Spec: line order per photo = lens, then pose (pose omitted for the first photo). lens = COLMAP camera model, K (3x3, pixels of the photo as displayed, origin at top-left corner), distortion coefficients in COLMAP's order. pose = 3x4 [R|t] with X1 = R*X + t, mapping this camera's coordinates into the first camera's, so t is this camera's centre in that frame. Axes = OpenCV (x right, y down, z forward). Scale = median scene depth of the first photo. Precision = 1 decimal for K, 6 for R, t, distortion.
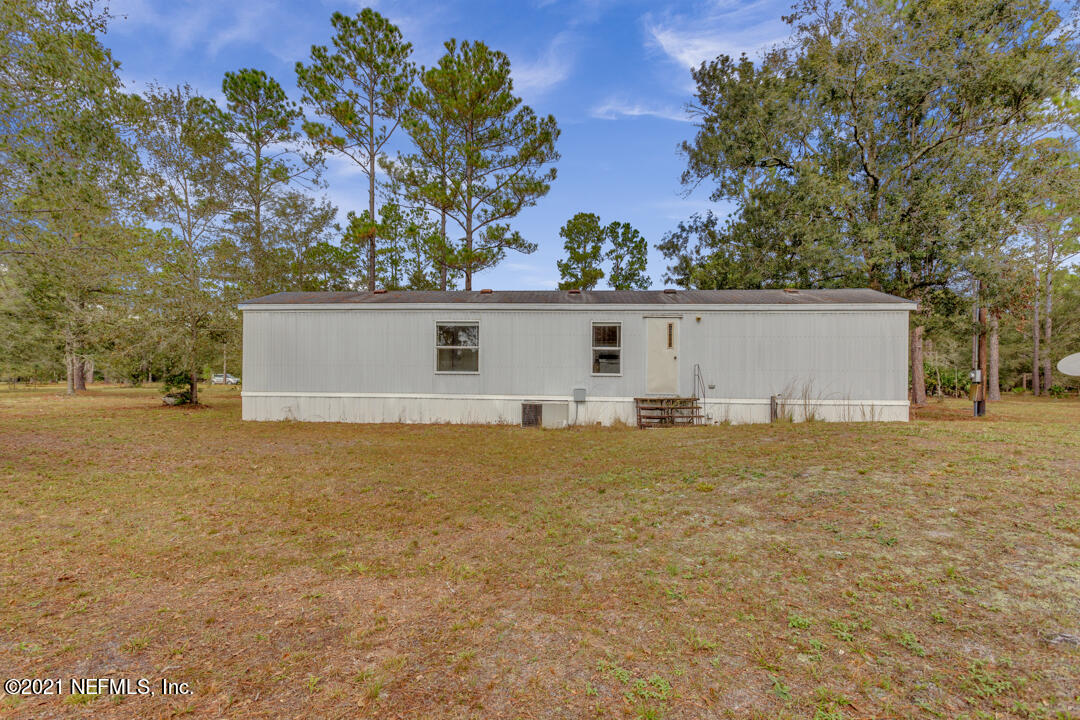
lens RADIAL K [[532.9, 0, 523.3], [0, 532.9, 374.8], [0, 0, 1]] dist [-0.002023, 0.000061]
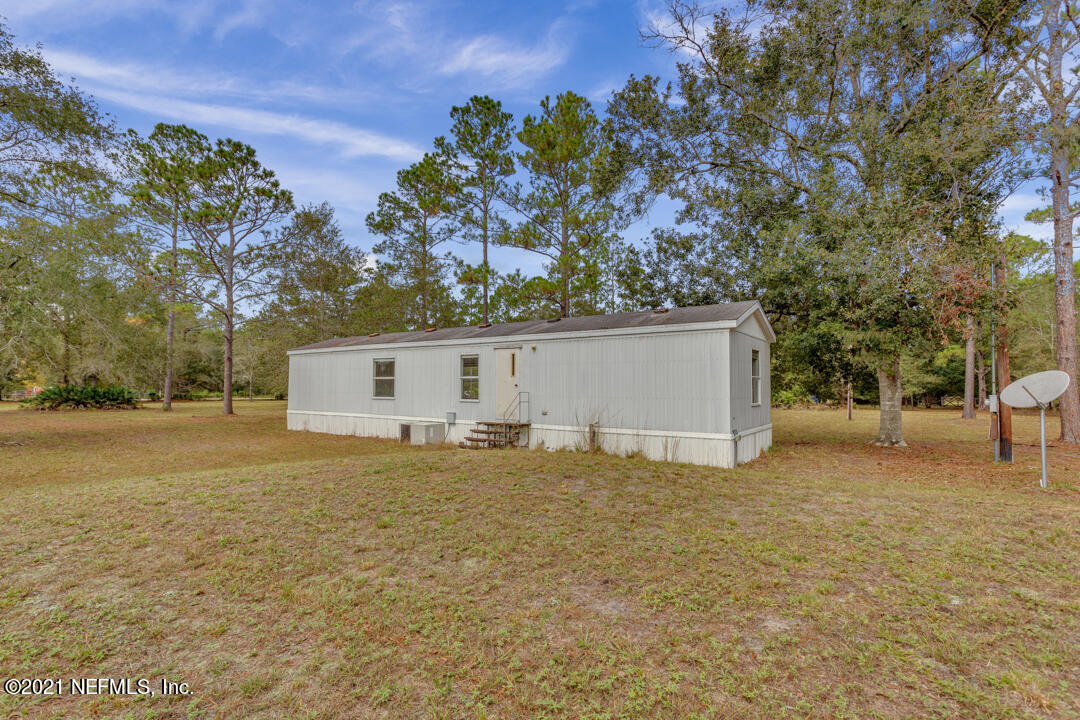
lens RADIAL K [[532.9, 0, 523.3], [0, 532.9, 374.8], [0, 0, 1]] dist [-0.002023, 0.000061]
pose [[0.848036, -0.017691, -0.529643, 0.856557], [-0.001972, 0.999330, -0.036538, -0.013753], [0.529935, 0.032030, 0.847433, 0.096570]]
